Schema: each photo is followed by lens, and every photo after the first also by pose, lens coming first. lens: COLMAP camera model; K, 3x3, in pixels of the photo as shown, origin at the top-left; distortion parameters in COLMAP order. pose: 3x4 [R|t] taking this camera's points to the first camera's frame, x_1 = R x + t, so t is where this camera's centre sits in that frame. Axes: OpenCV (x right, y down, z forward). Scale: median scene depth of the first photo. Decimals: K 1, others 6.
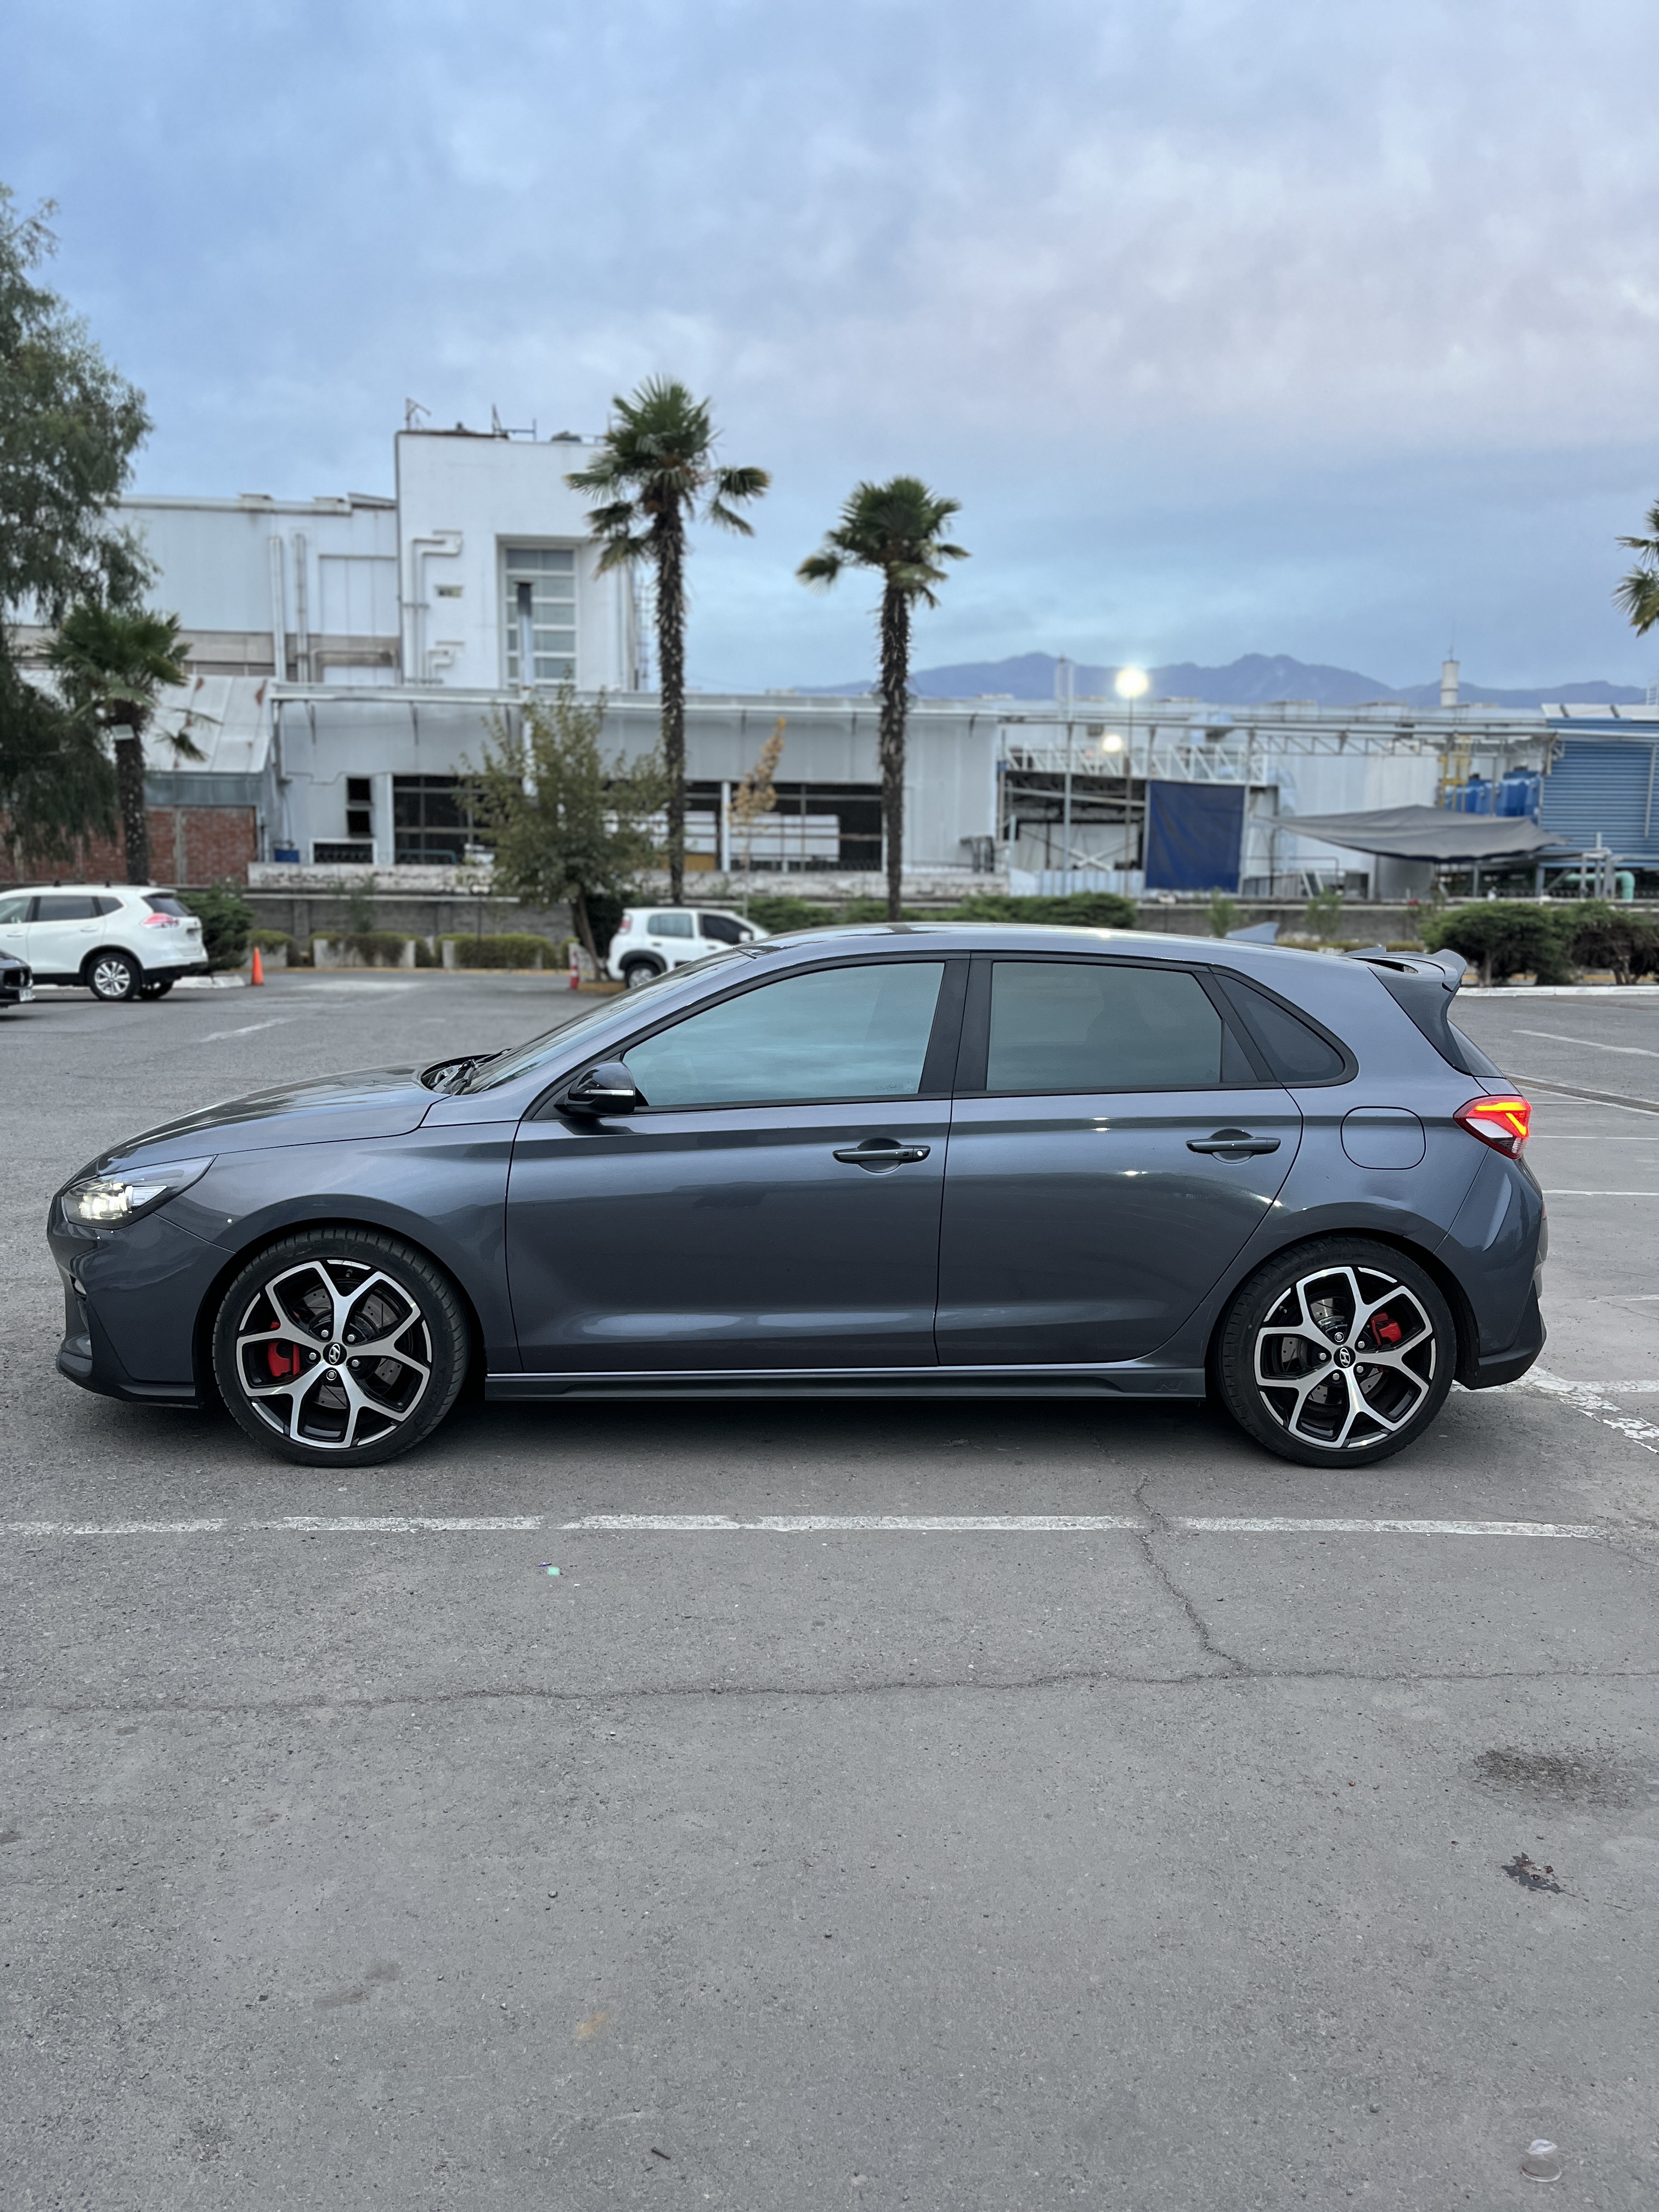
lens RADIAL K [[1672.0, 0, 843.0], [0, 1672.0, 1122.3], [0, 0, 1]] dist [0.066527, -0.092317]
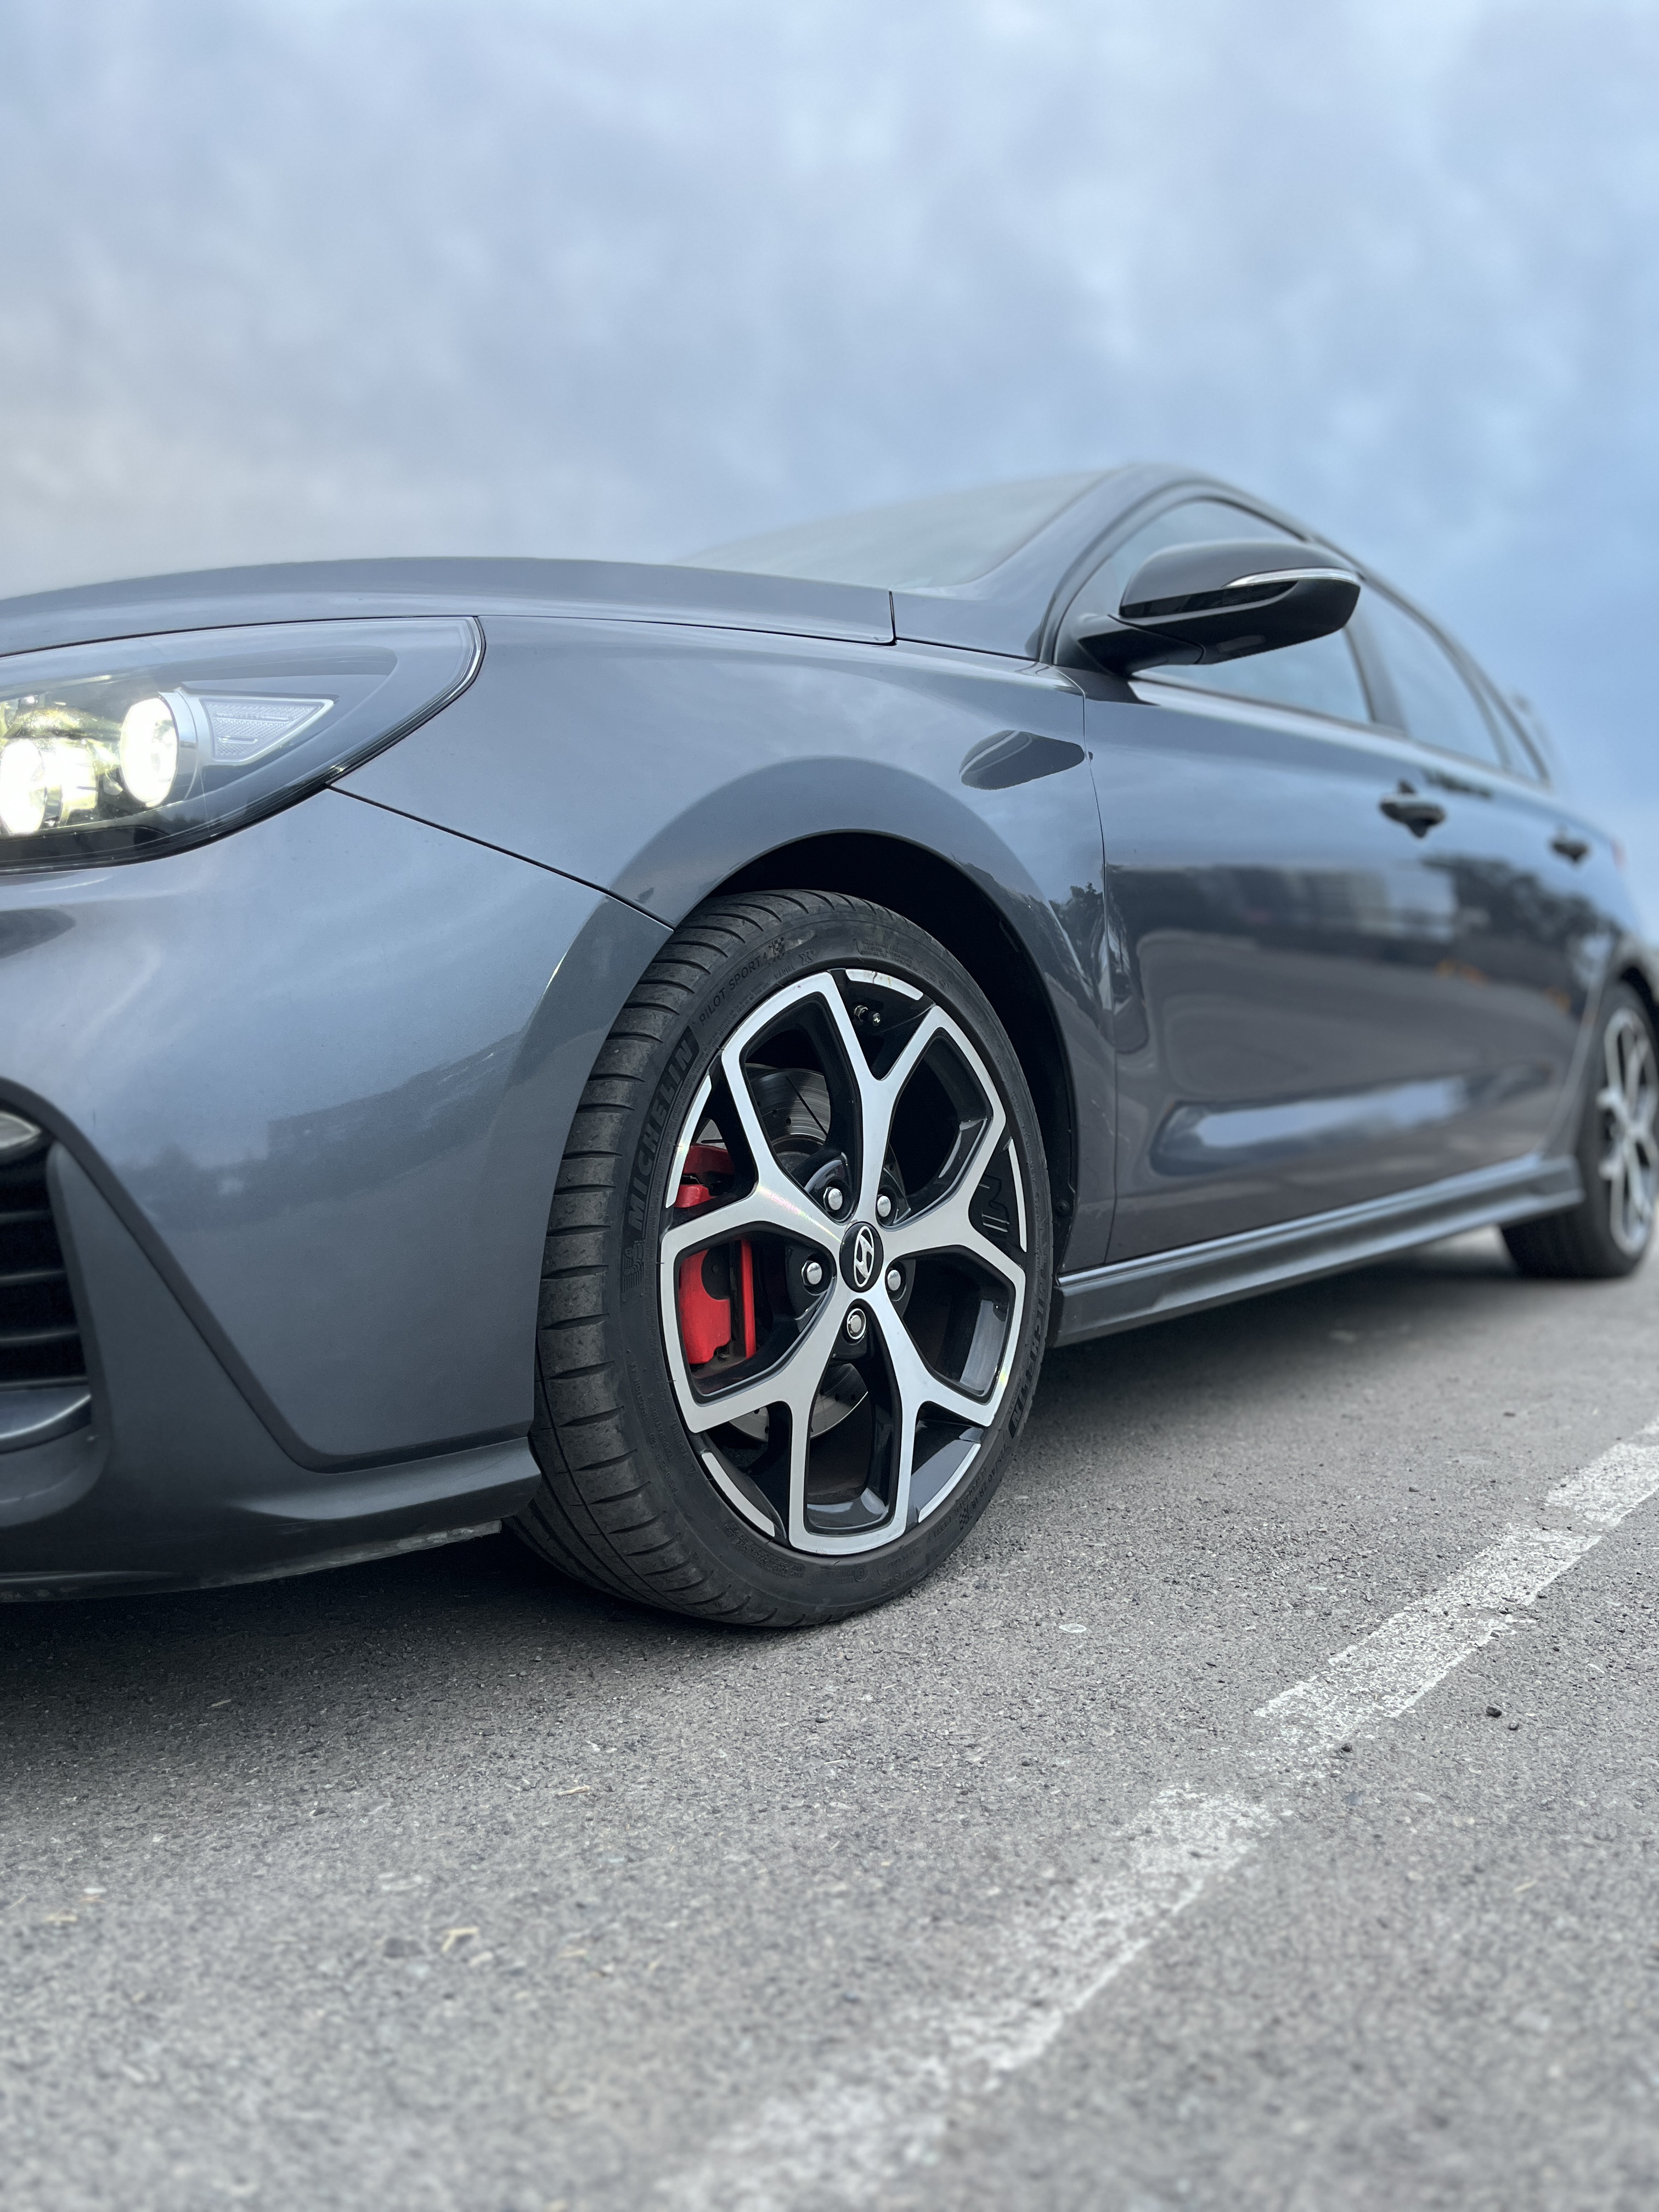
lens RADIAL K [[1661.3, 0, 832.3], [0, 1661.3, 1114.1], [0, 0, 1]] dist [0.058841, -0.083749]
pose [[0.664910, -0.052245, 0.745094, -0.548421], [0.128832, 0.990622, -0.045506, 0.123502], [-0.735729, 0.126249, 0.665405, 0.780329]]
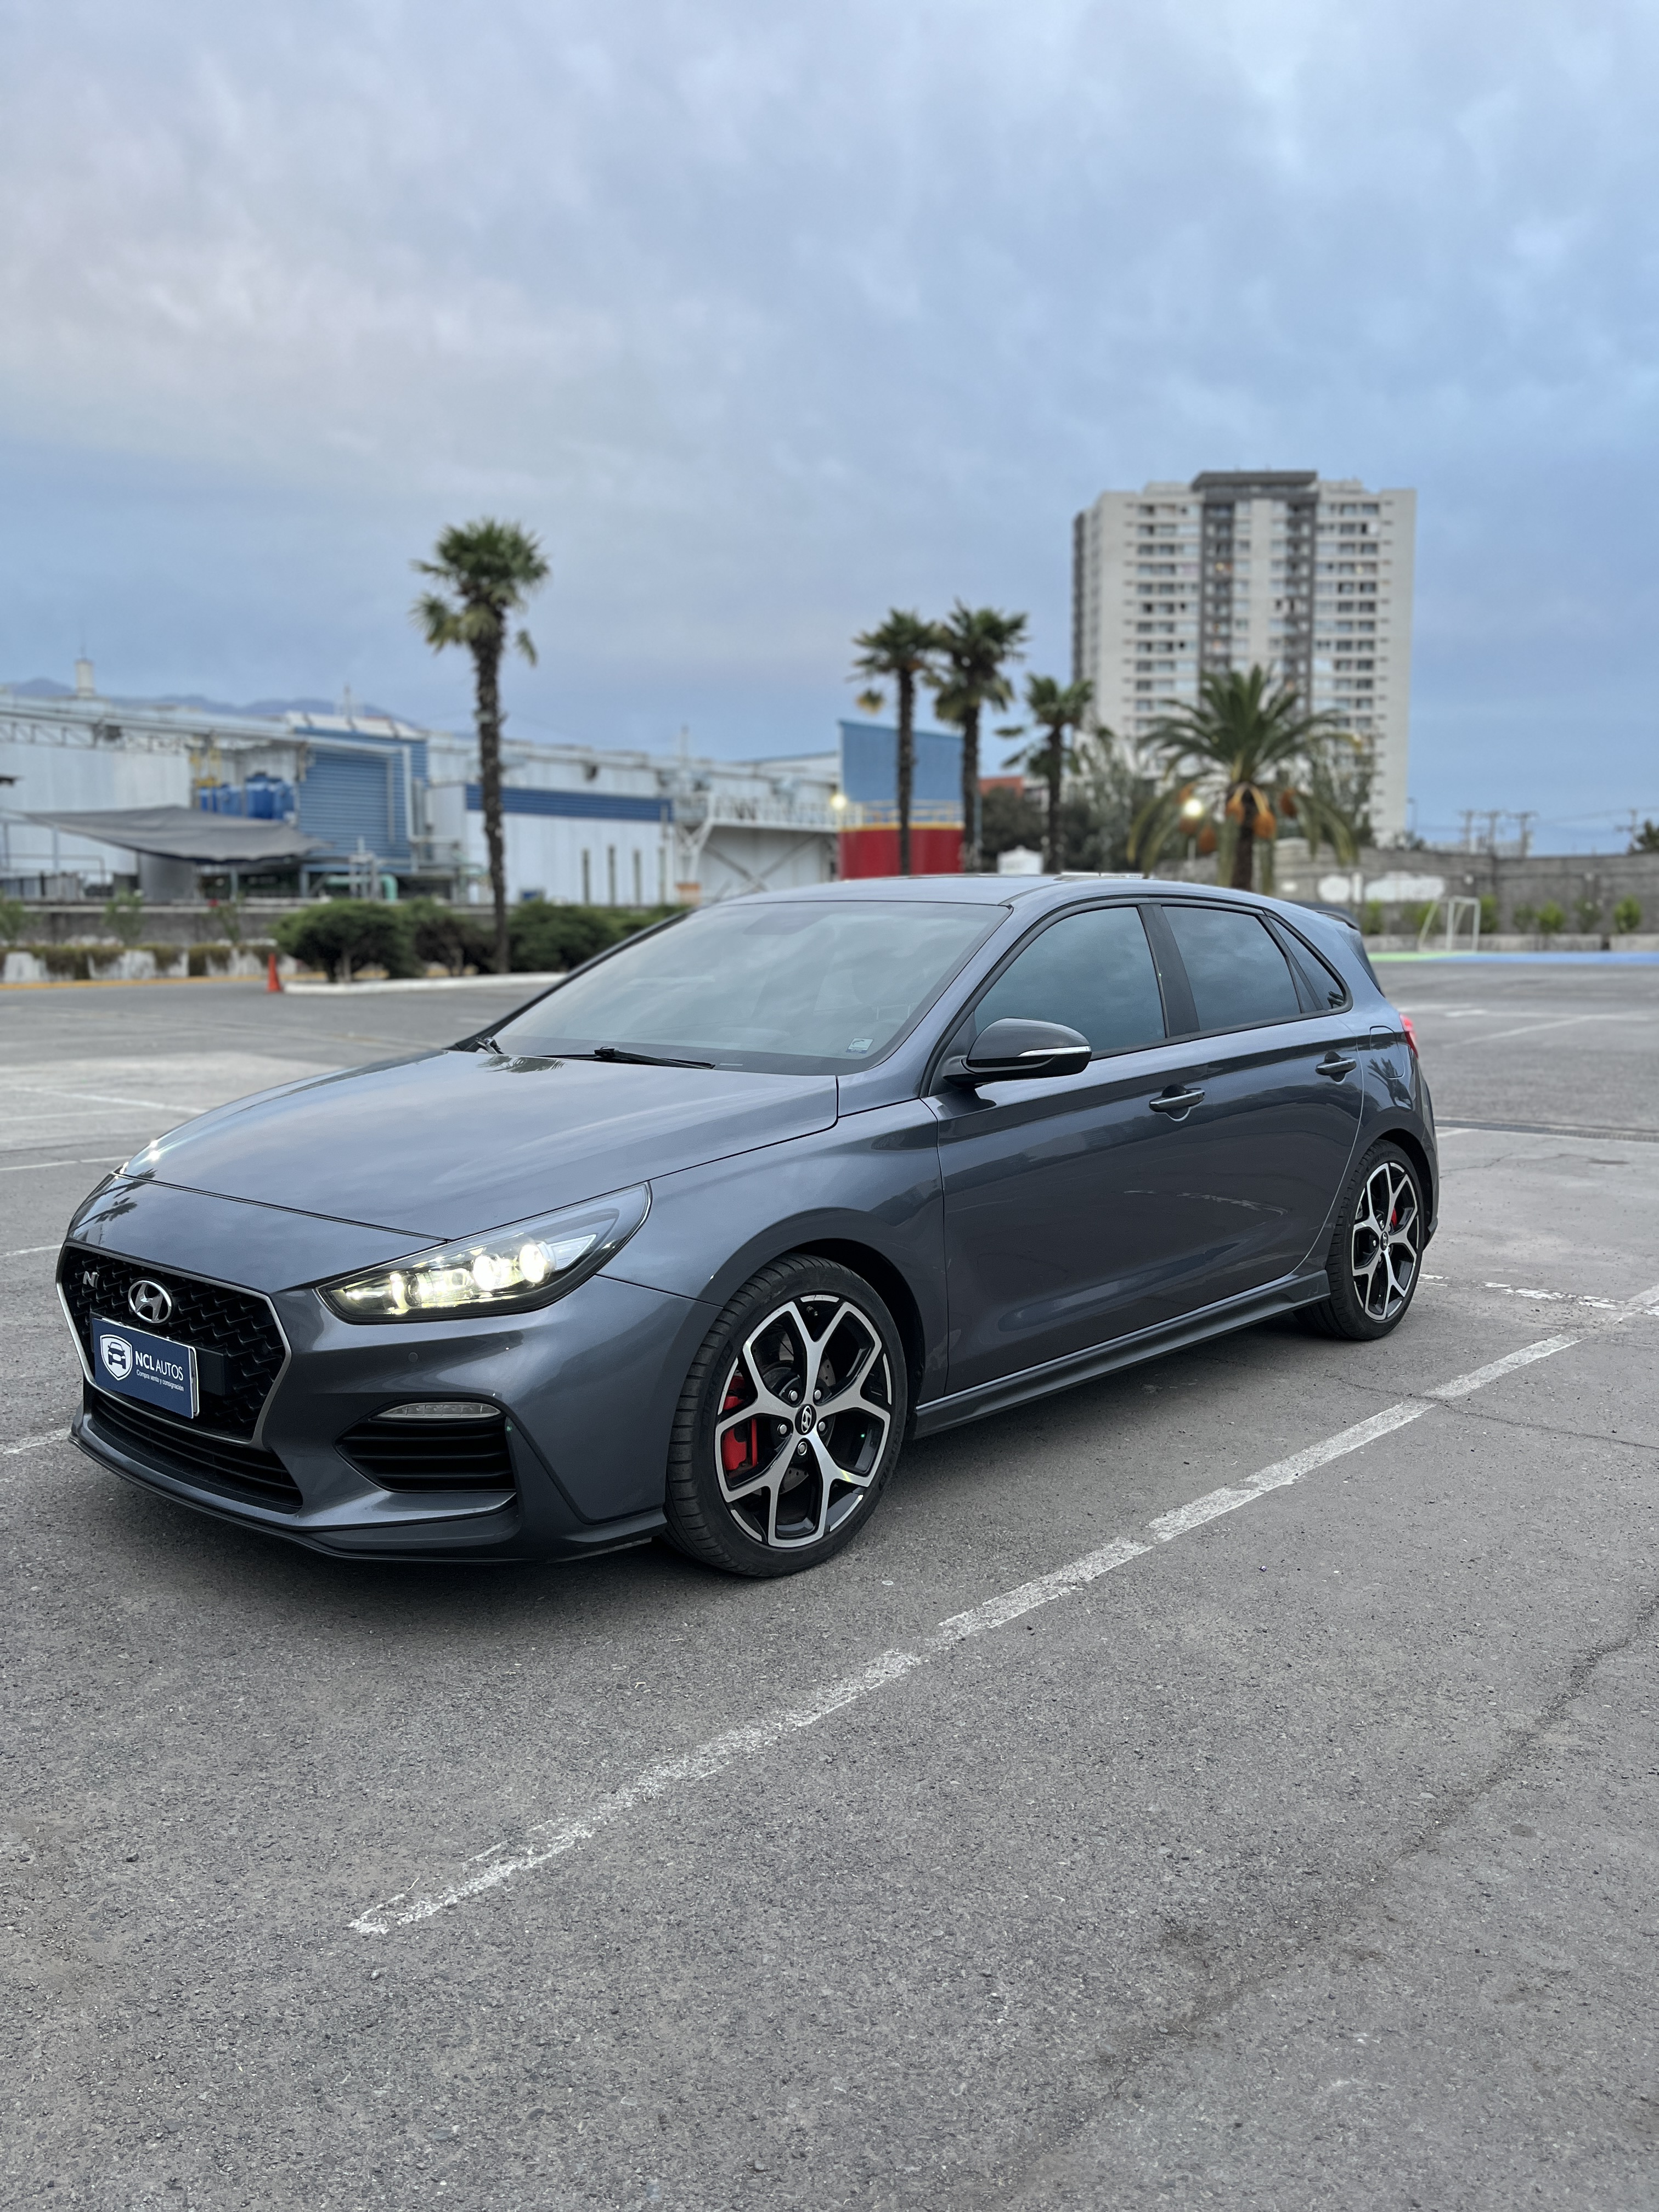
lens RADIAL K [[1678.9, 0, 833.4], [0, 1678.9, 1100.6], [0, 0, 1]] dist [0.032399, -0.004679]
pose [[0.715936, -0.087873, 0.692614, -0.807151], [0.100216, 0.994709, 0.022610, -0.022415], [-0.690936, 0.053224, 0.720954, 0.432606]]
